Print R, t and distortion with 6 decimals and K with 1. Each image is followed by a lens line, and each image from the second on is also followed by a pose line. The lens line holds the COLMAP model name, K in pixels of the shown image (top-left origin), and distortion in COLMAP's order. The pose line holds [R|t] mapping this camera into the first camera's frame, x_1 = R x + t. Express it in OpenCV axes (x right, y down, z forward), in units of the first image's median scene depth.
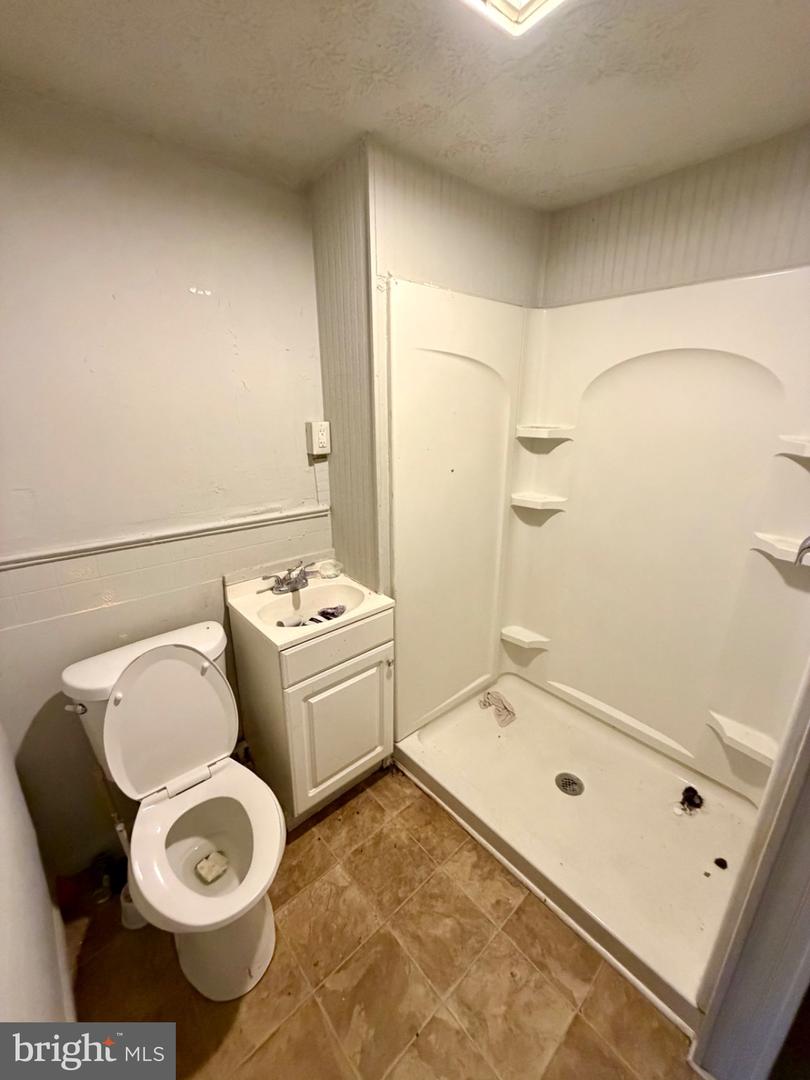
lens RADIAL K [[431.3, 0, 404.2], [0, 431.3, 537.4], [0, 0, 1]] dist [-0.000318, 0.000010]
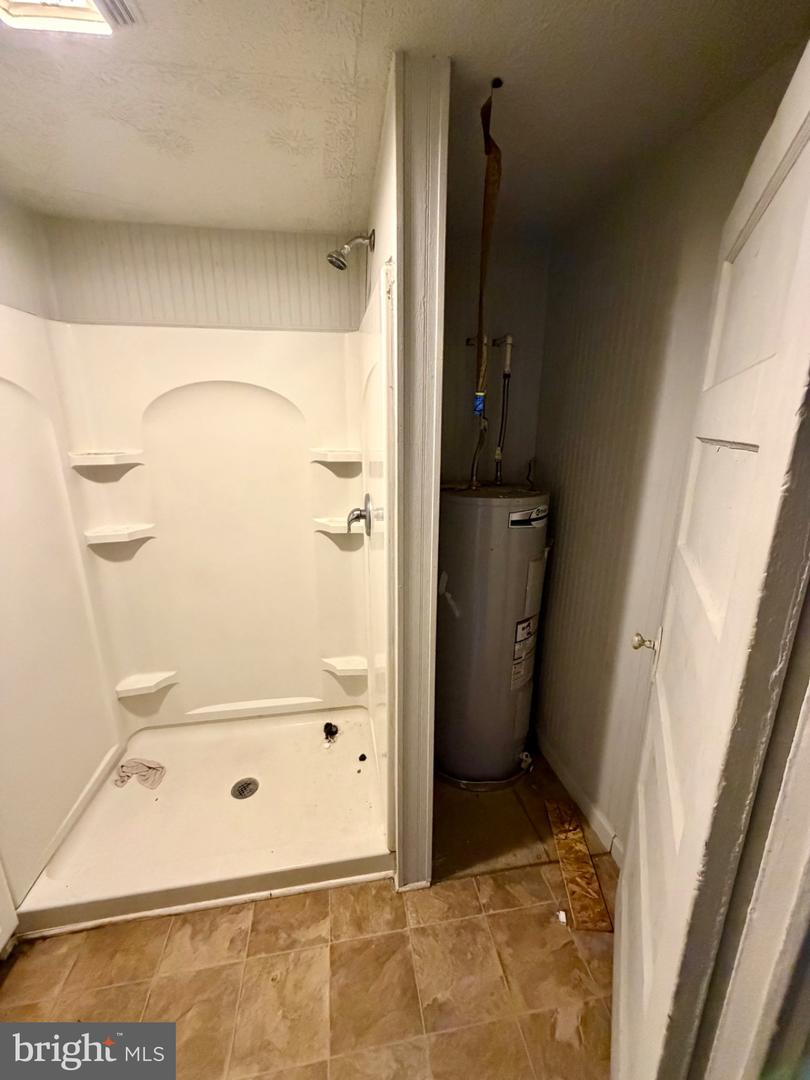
lens RADIAL K [[431.3, 0, 407.5], [0, 431.3, 538.2], [0, 0, 1]] dist [-0.000318, 0.000010]
pose [[0.534433, -0.224729, 0.814787, -0.120656], [0.257262, 0.961516, 0.096456, -0.007556], [-0.805107, 0.158065, 0.571680, -0.005378]]
